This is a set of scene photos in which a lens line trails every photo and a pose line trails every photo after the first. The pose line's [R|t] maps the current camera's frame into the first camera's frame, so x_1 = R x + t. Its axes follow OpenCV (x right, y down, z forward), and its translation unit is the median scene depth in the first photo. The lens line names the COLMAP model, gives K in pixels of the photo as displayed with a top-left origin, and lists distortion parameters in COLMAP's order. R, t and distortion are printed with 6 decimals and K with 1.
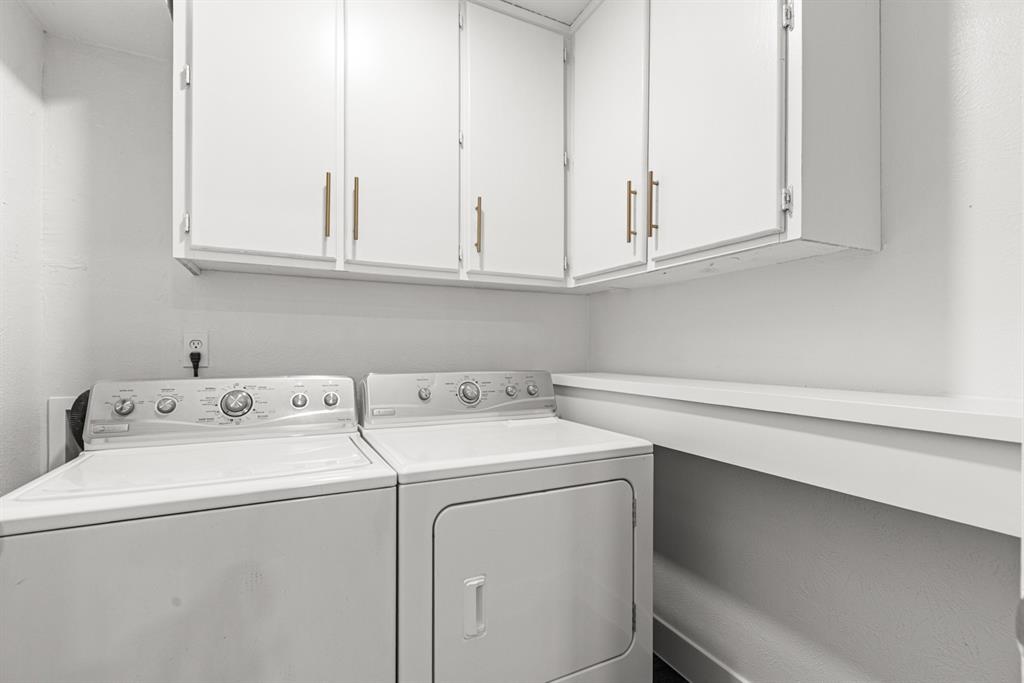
lens RADIAL K [[449.8, 0, 508.1], [0, 449.8, 350.7], [0, 0, 1]] dist [-0.004372, -0.000191]
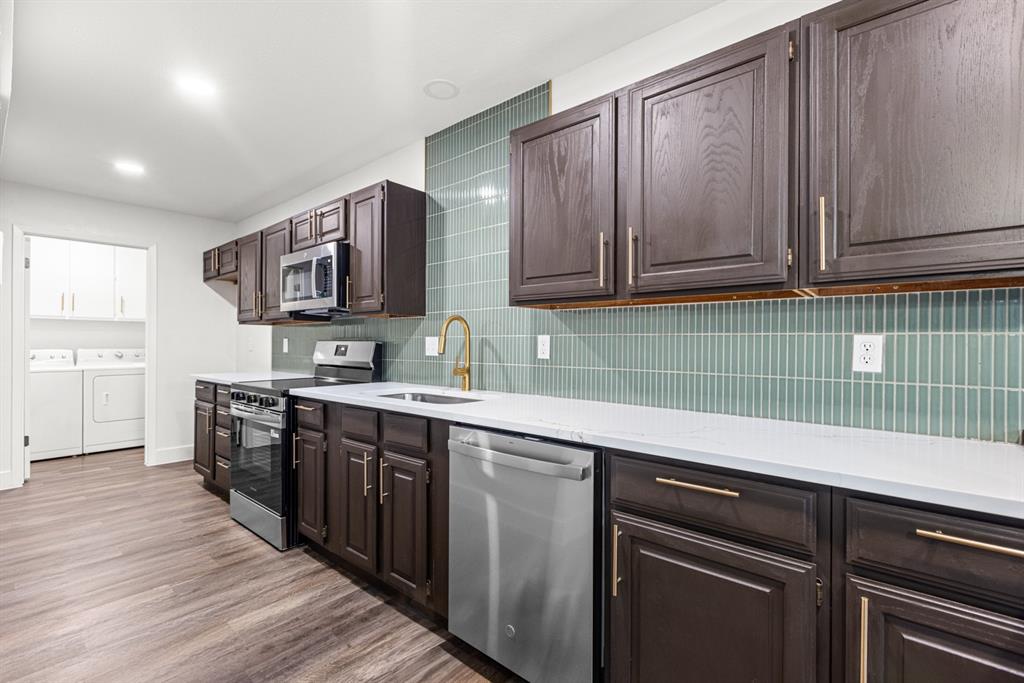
lens RADIAL K [[449.8, 0, 510.1], [0, 449.8, 342.1], [0, 0, 1]] dist [-0.004372, -0.000191]
pose [[0.910683, 0.006134, 0.413060, 1.308860], [-0.010524, 0.999910, 0.008353, -0.066757], [-0.412971, -0.011953, 0.910666, -3.555445]]
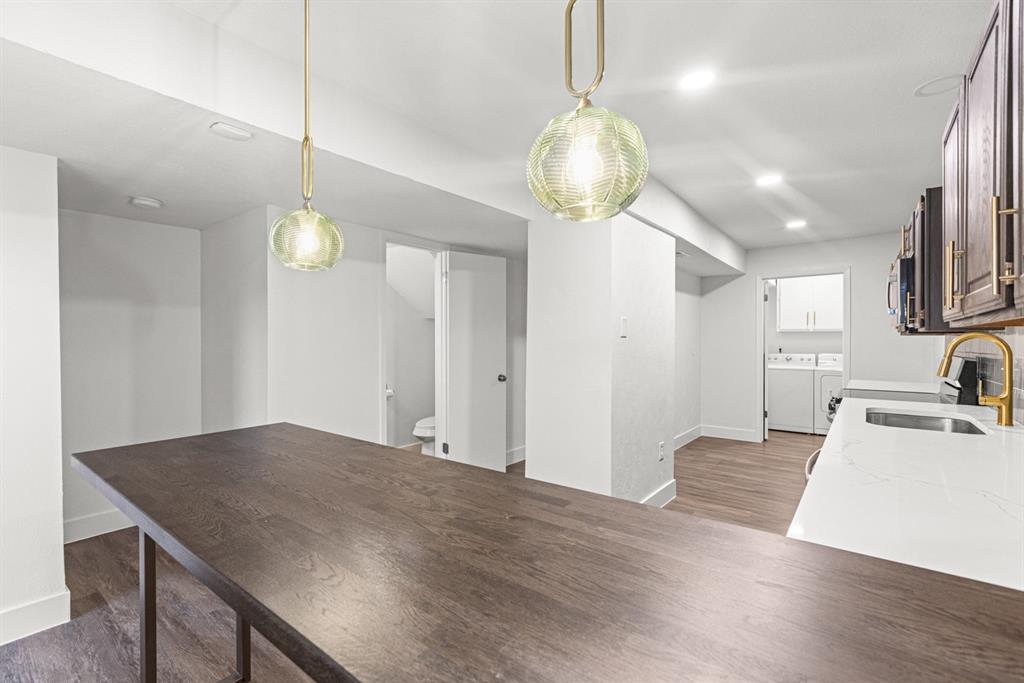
lens RADIAL K [[449.8, 0, 506.1], [0, 449.8, 341.9], [0, 0, 1]] dist [-0.004372, -0.000191]
pose [[0.447796, 0.005514, -0.894119, 2.350209], [0.009463, 0.999896, 0.010906, -0.147934], [0.894086, -0.013344, 0.447697, -3.874497]]
